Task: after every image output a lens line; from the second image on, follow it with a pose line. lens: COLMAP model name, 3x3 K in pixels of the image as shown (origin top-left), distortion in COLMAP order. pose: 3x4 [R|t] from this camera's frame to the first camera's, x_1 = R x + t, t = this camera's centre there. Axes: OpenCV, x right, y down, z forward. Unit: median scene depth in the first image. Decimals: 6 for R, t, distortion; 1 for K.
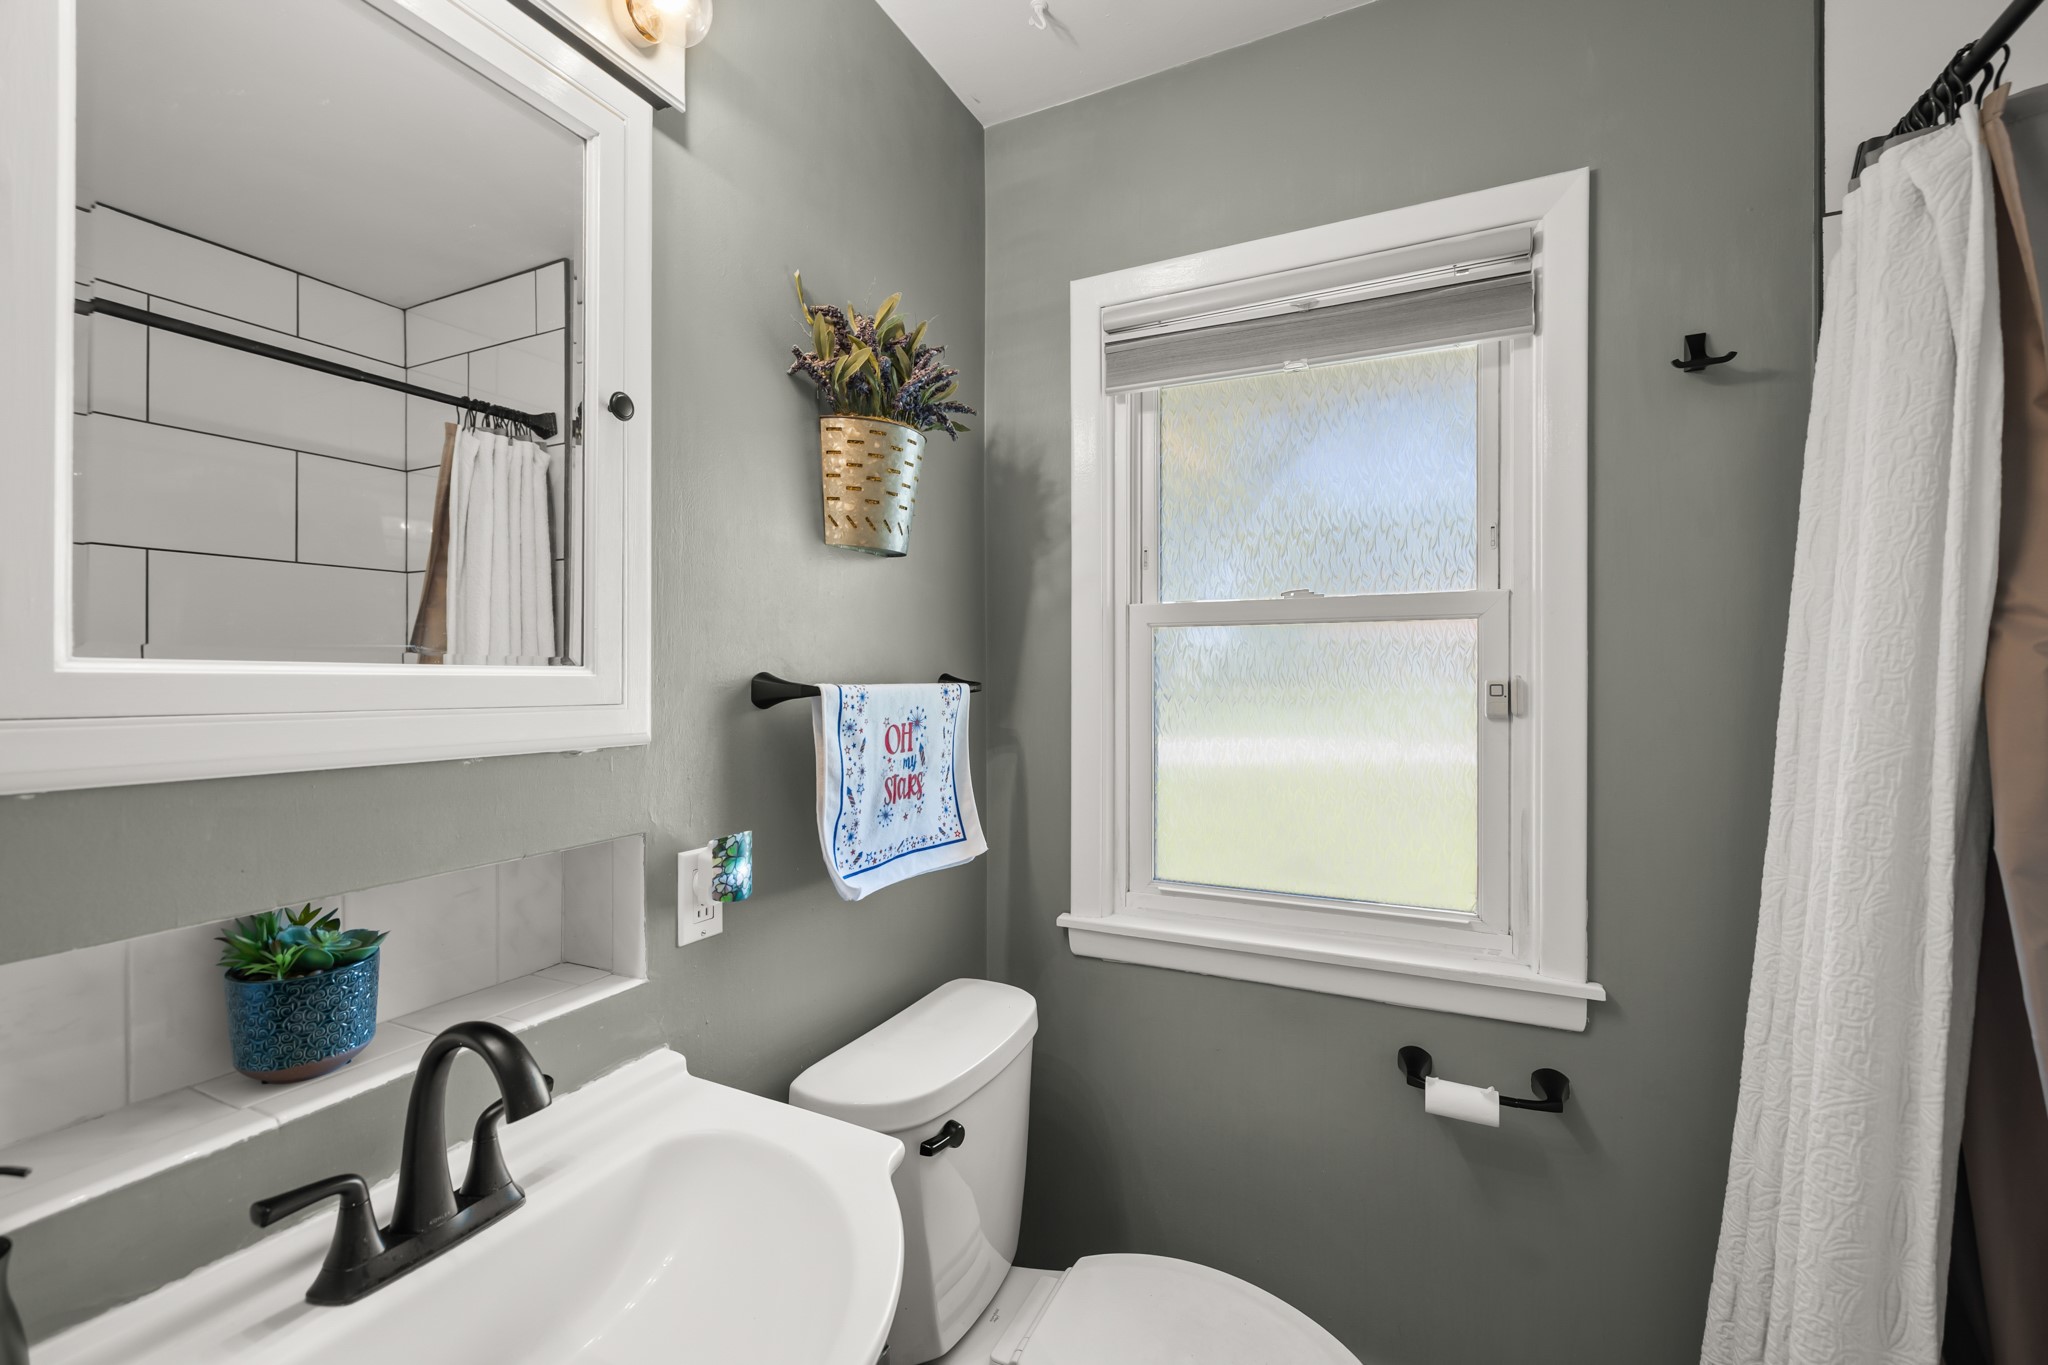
lens RADIAL K [[865.6, 0, 1024.9], [0, 865.6, 677.9], [0, 0, 1]] dist [-0.002129, 0.000627]
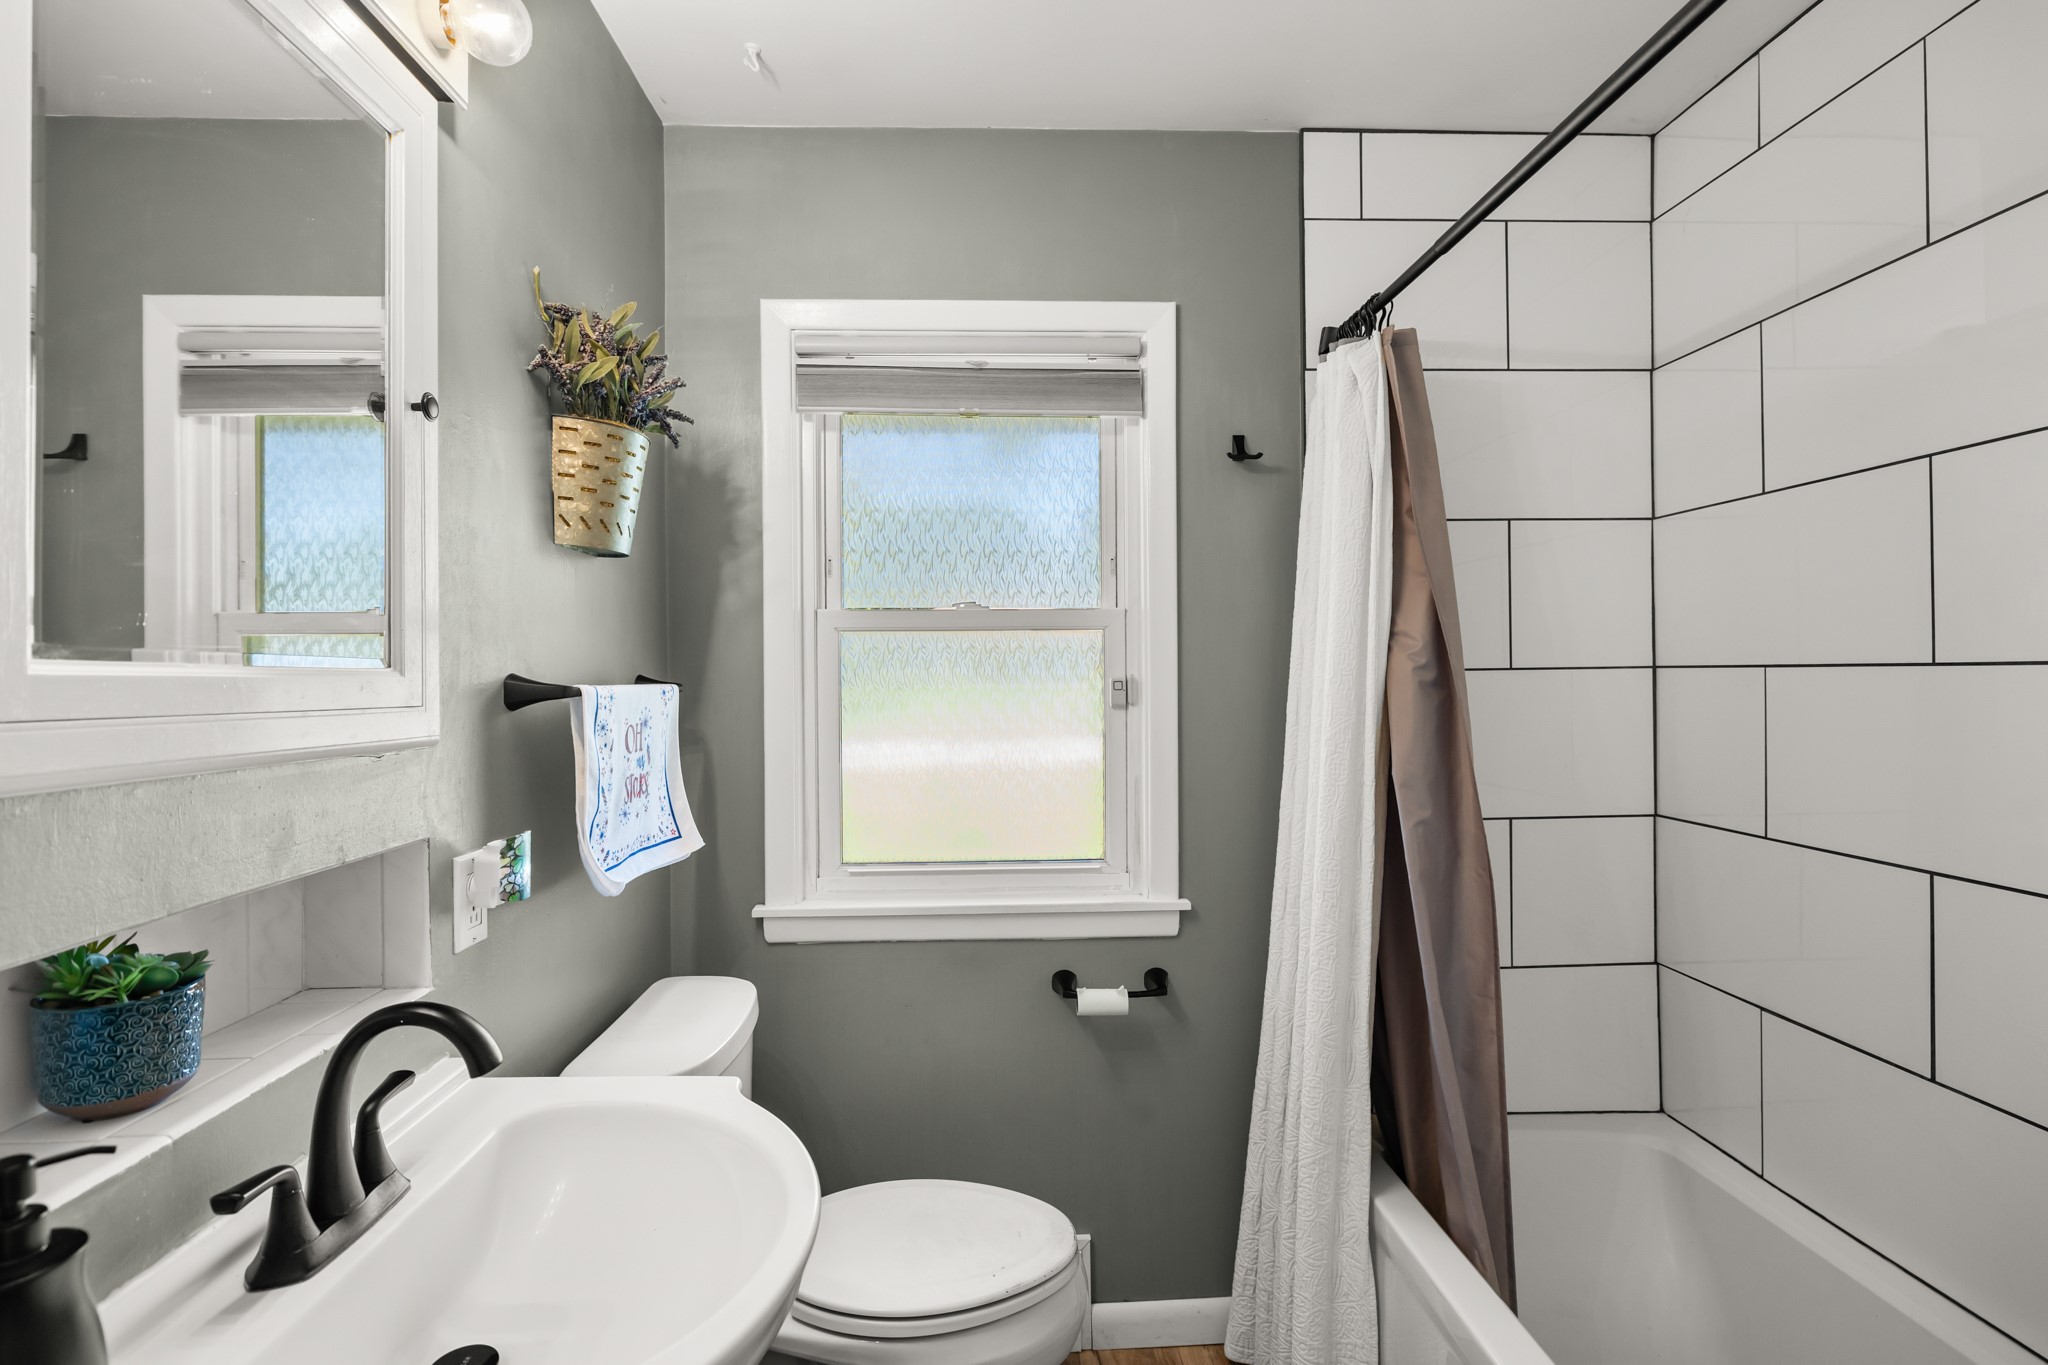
lens RADIAL K [[977.7, 0, 1020.5], [0, 977.7, 677.2], [0, 0, 1]] dist [-0.015911, 0.000096]
pose [[0.876284, -0.005623, 0.481761, -0.311123], [0.007019, 0.999975, -0.001096, 0.002599], [-0.481743, 0.004342, 0.876302, -0.232855]]
